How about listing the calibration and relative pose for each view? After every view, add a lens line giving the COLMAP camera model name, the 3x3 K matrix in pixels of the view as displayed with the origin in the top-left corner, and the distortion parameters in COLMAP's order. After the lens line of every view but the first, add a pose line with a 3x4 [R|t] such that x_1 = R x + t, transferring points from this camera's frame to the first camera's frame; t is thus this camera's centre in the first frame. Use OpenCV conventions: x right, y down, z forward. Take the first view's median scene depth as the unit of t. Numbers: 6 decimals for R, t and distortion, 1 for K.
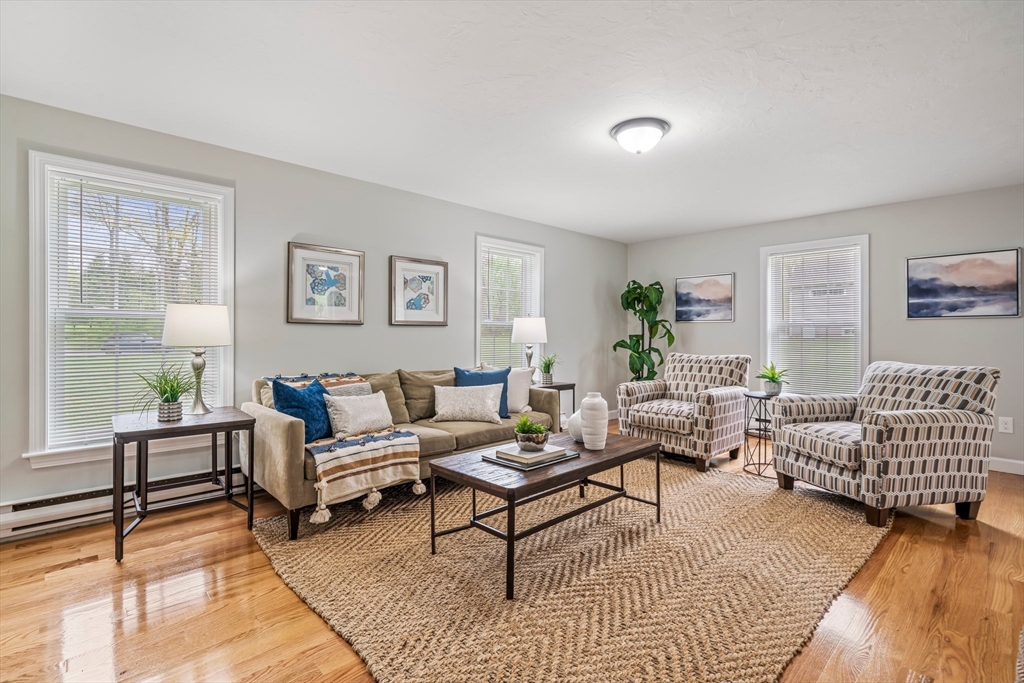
lens RADIAL K [[479.9, 0, 522.0], [0, 479.9, 328.4], [0, 0, 1]] dist [0.000313, 0.000367]
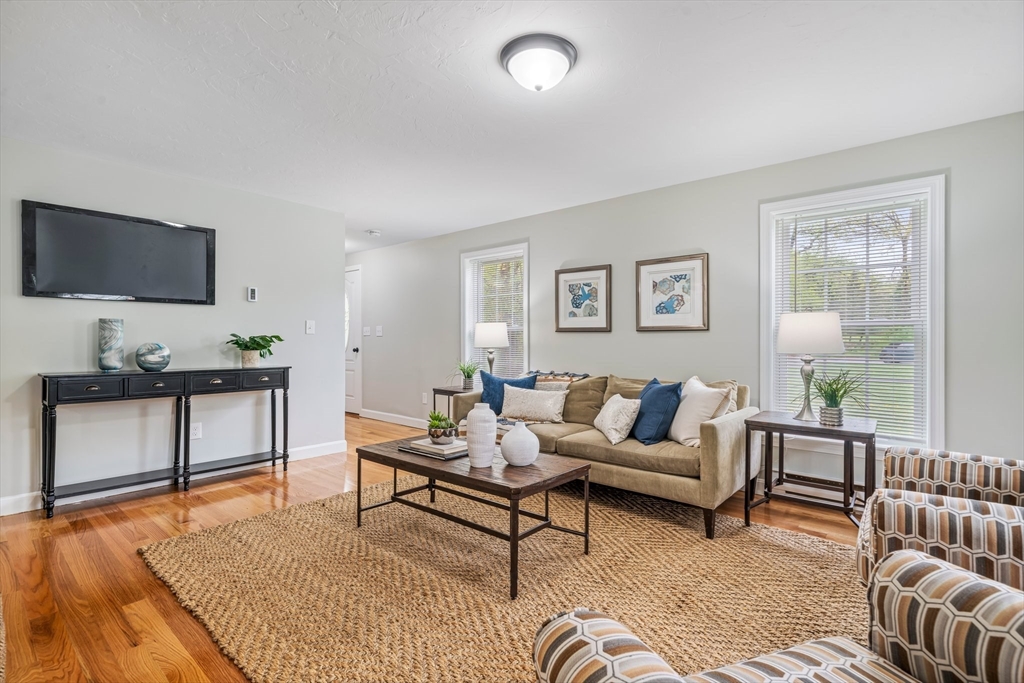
lens RADIAL K [[482.2, 0, 512.0], [0, 482.2, 341.5], [0, 0, 1]] dist [-0.002552, -0.000300]
pose [[0.092155, -0.001436, -0.995744, 0.731490], [0.012638, 0.999920, -0.000272, 0.012150], [0.995664, -0.012559, 0.092166, 0.673346]]
